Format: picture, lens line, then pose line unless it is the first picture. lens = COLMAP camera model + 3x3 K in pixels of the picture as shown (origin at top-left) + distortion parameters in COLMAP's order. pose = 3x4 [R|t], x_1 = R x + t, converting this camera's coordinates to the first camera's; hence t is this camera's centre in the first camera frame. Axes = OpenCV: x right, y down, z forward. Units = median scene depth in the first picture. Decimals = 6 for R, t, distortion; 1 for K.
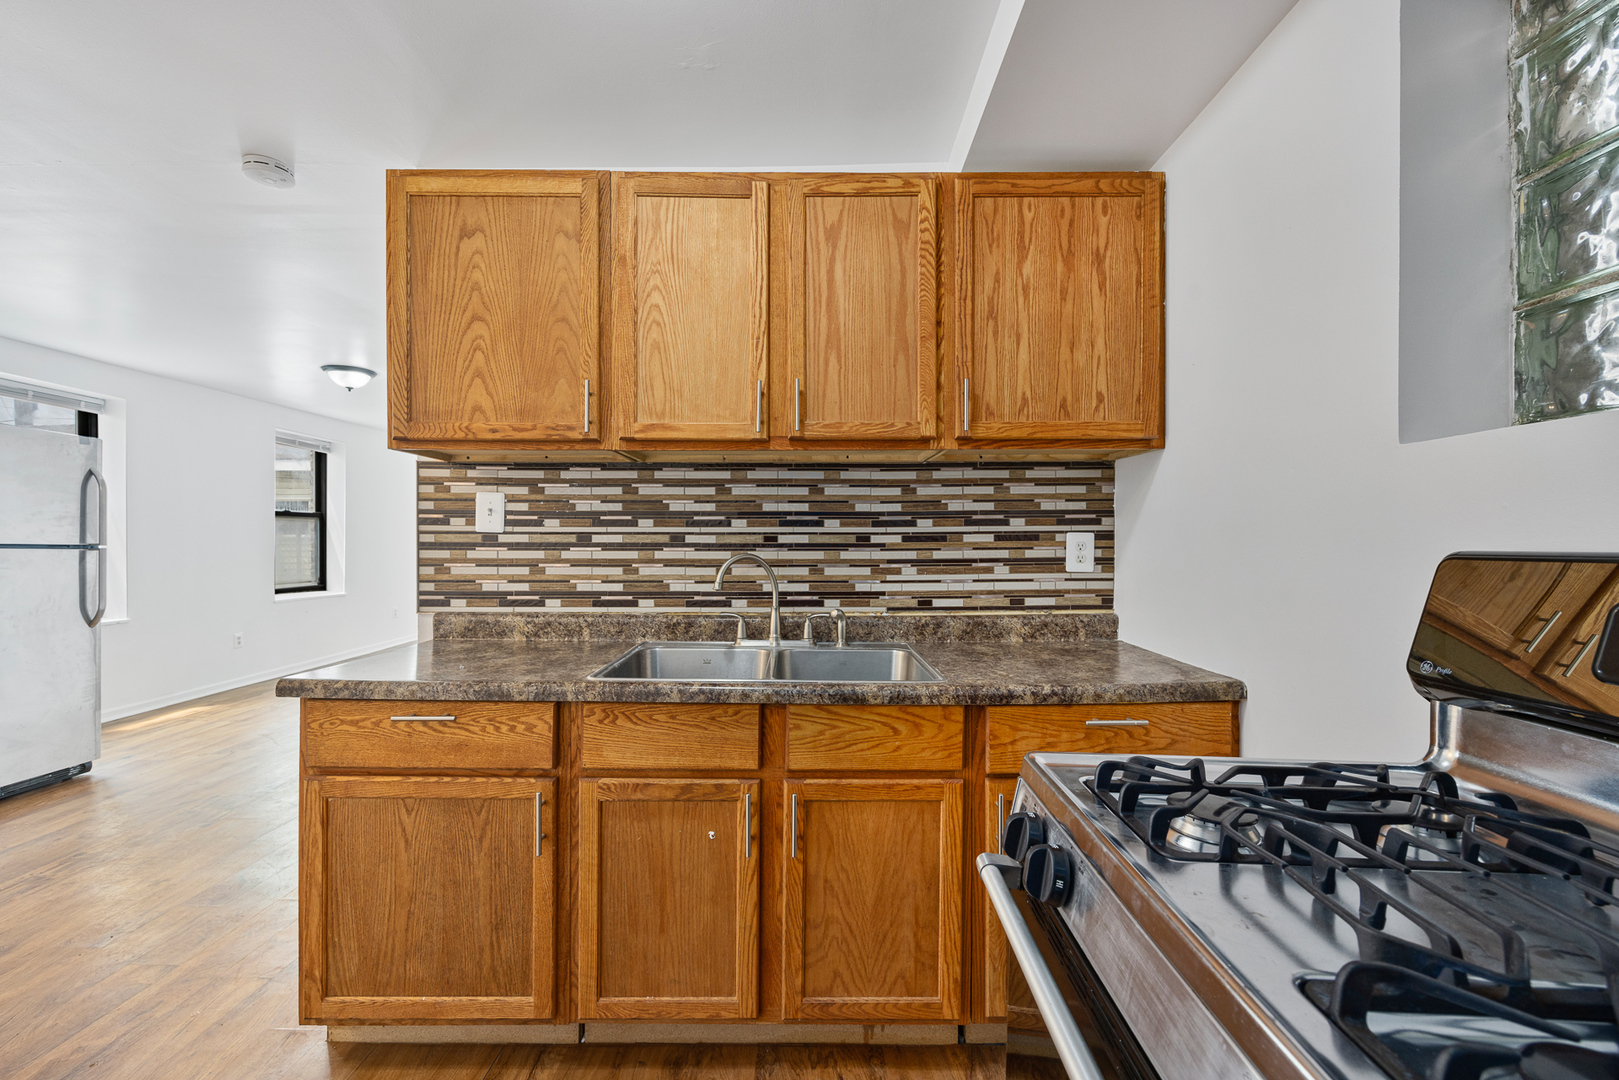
lens RADIAL K [[648.4, 0, 808.0], [0, 648.4, 539.7], [0, 0, 1]] dist [-0.004509, -0.000084]
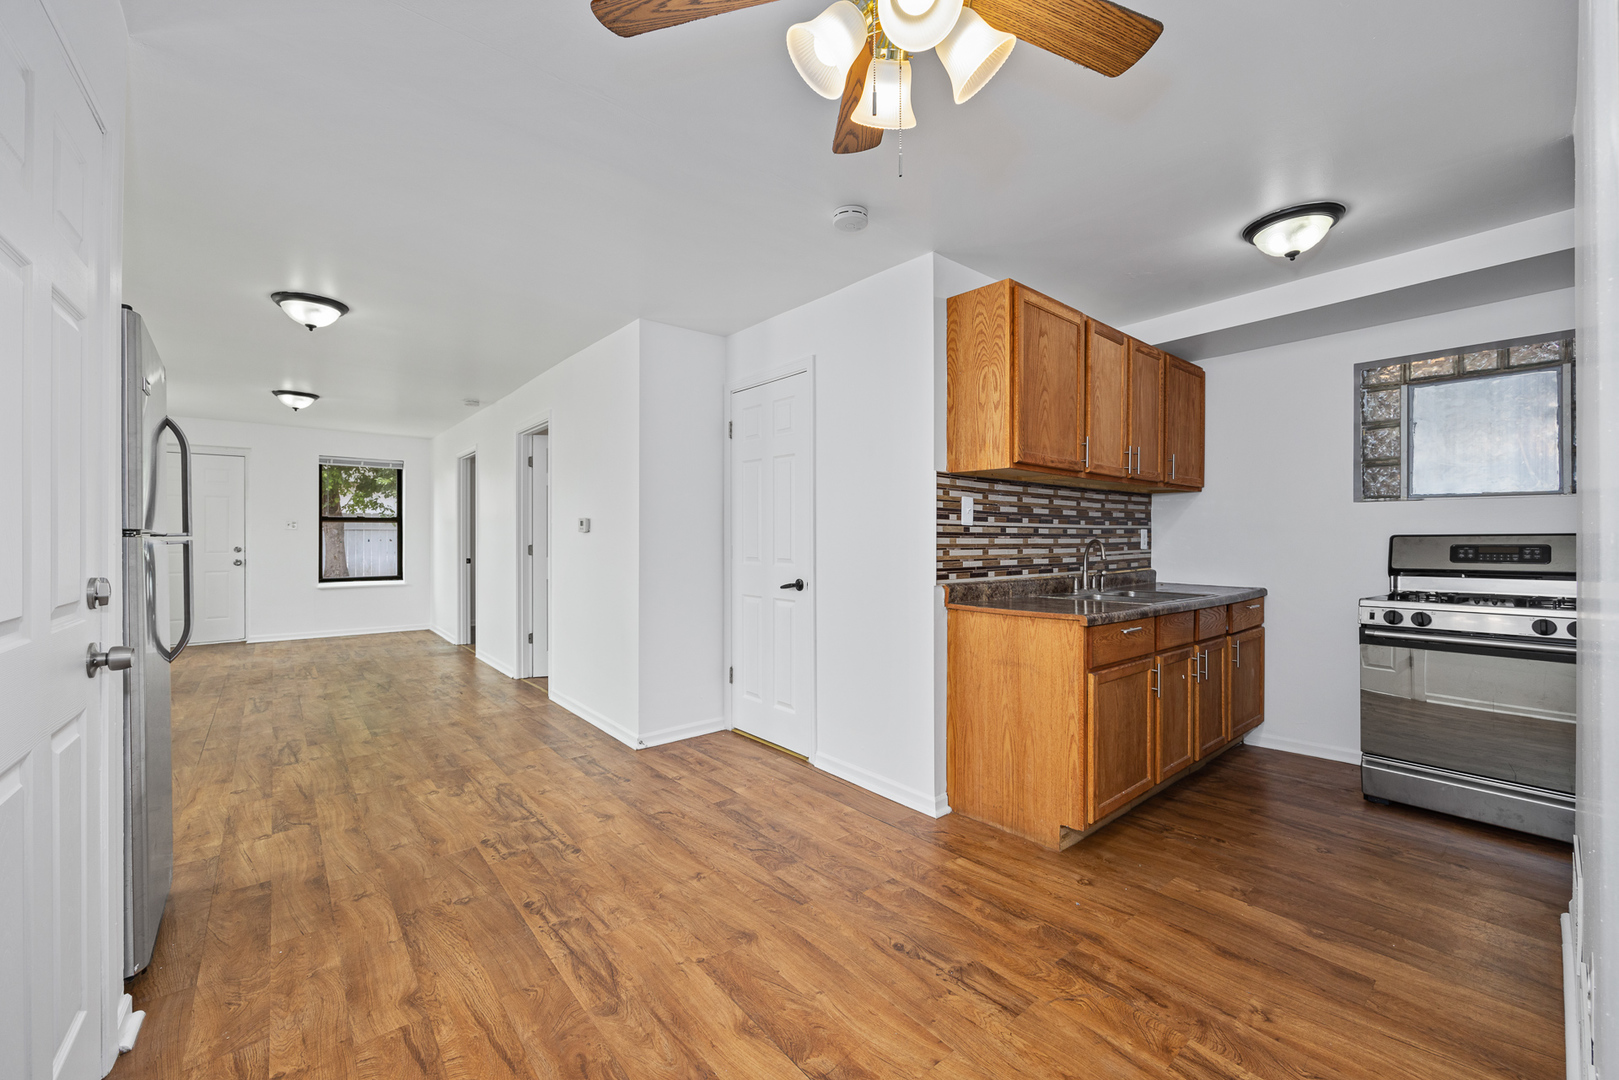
lens RADIAL K [[648.4, 0, 815.6], [0, 648.4, 536.1], [0, 0, 1]] dist [-0.004509, -0.000084]
pose [[0.760622, 0.001772, 0.649193, -1.648181], [-0.000731, 0.999998, -0.001872, 0.014923], [-0.649195, 0.000950, 0.760622, 0.141676]]
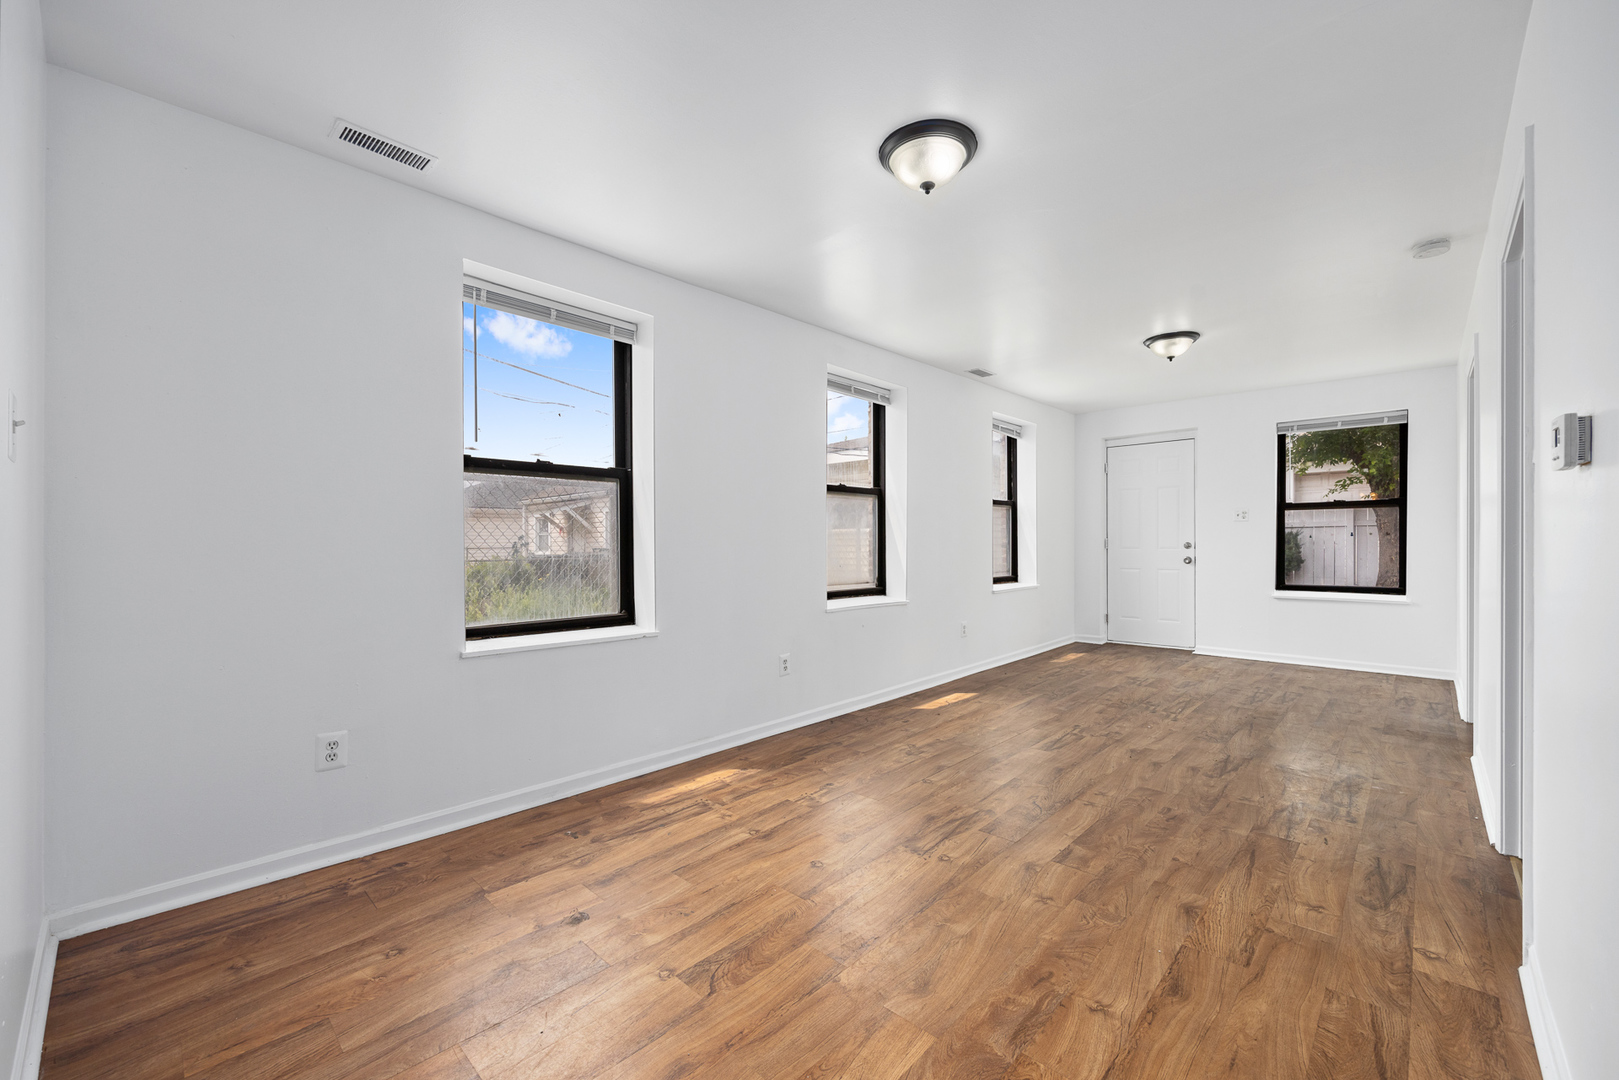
lens RADIAL K [[648.4, 0, 802.0], [0, 648.4, 543.2], [0, 0, 1]] dist [-0.004509, -0.000084]
pose [[0.722828, -0.000561, -0.691028, -0.982802], [0.003342, 0.999991, 0.002683, 0.058286], [0.691020, -0.004249, 0.722823, 1.298493]]
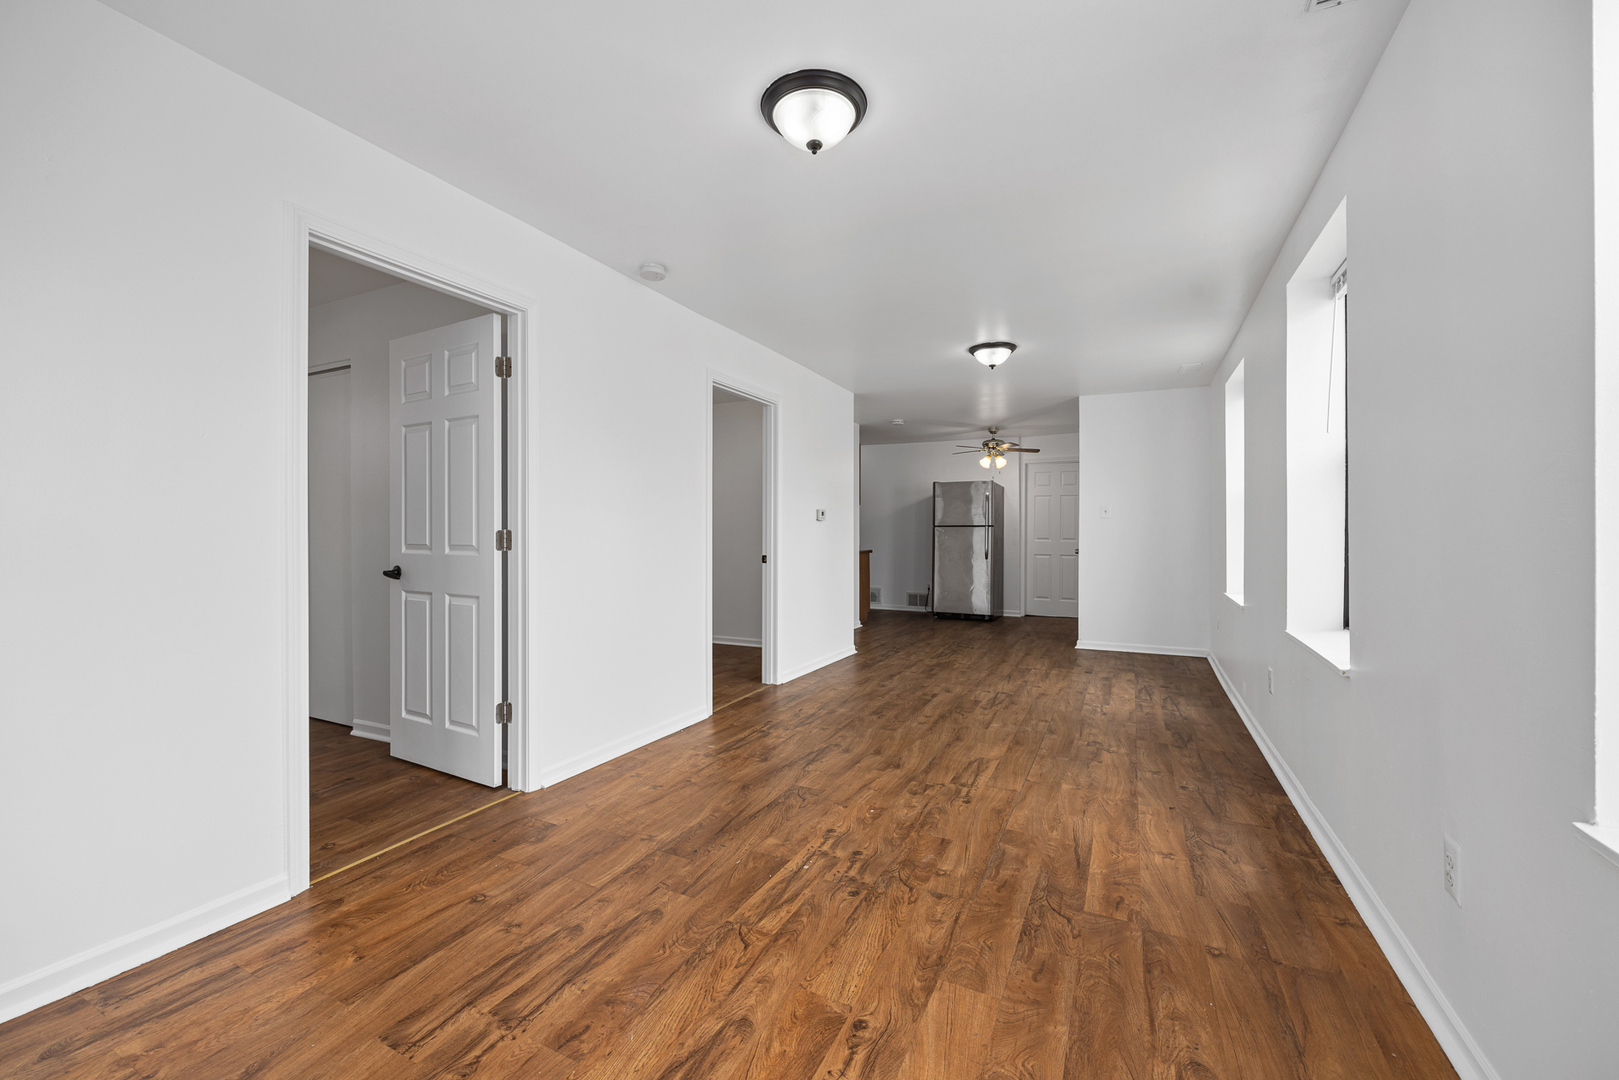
lens RADIAL K [[648.4, 0, 814.3], [0, 648.4, 546.6], [0, 0, 1]] dist [-0.004509, -0.000084]
pose [[-0.902216, -0.004877, 0.431257, -1.962278], [0.002840, 0.999847, 0.017249, 0.058616], [-0.431275, 0.016788, -0.902064, 4.426998]]
